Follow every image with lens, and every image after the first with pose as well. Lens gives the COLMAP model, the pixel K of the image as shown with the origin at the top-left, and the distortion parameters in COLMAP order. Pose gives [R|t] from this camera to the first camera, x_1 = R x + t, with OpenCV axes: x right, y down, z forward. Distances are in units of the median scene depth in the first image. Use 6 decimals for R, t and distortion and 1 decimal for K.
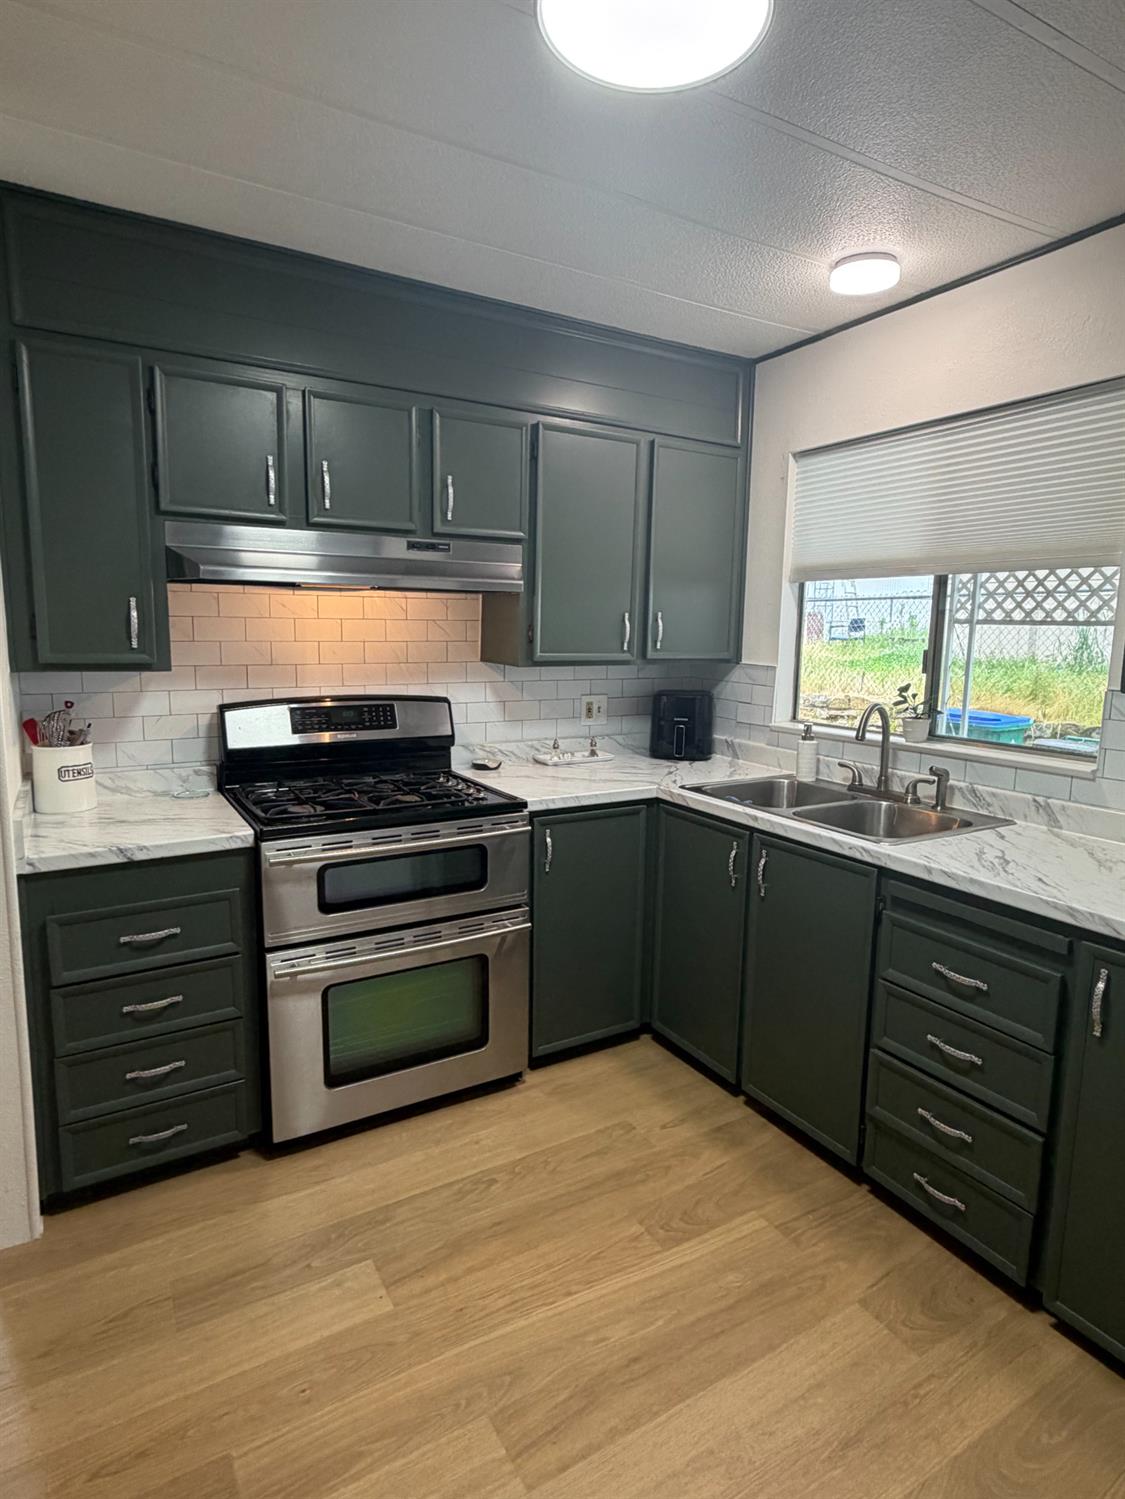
lens RADIAL K [[804.9, 0, 567.2], [0, 804.9, 771.8], [0, 0, 1]] dist [-0.025365, 0.001282]
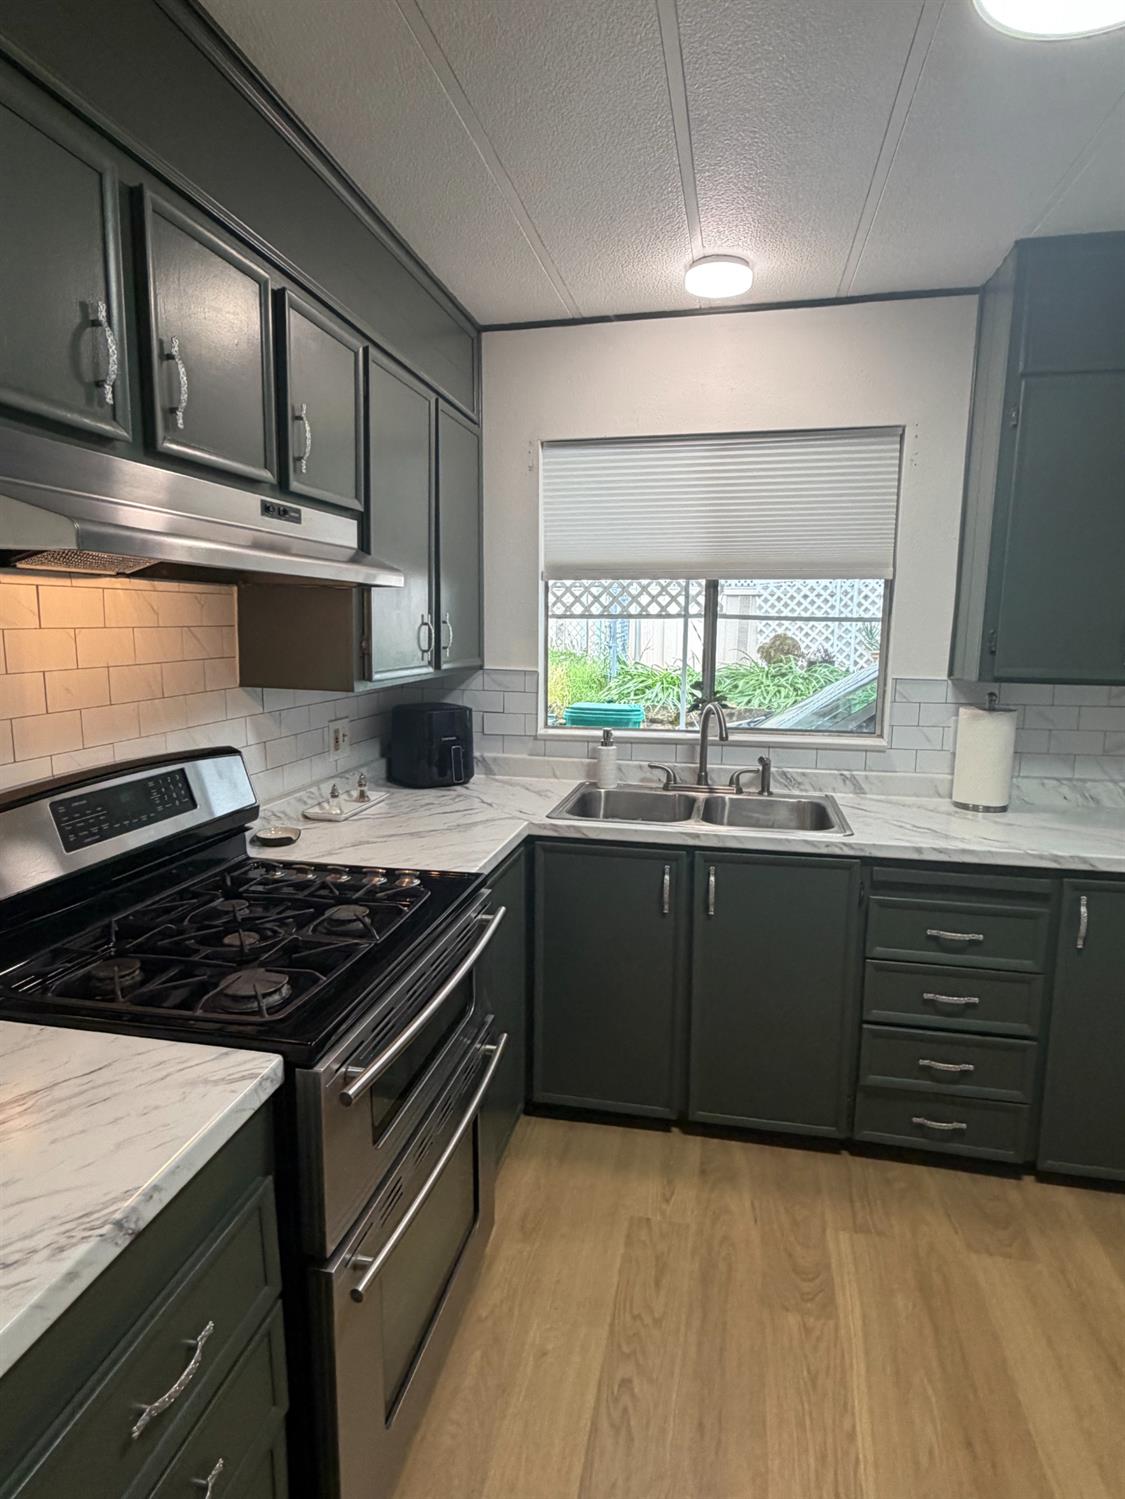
lens RADIAL K [[822.1, 0, 555.1], [0, 822.1, 759.8], [0, 0, 1]] dist [-0.003465, 0.002468]
pose [[0.678380, -0.131776, 0.722797, -0.557372], [0.129704, 0.989812, 0.058723, -0.107467], [-0.723172, 0.053913, 0.688561, 0.441763]]
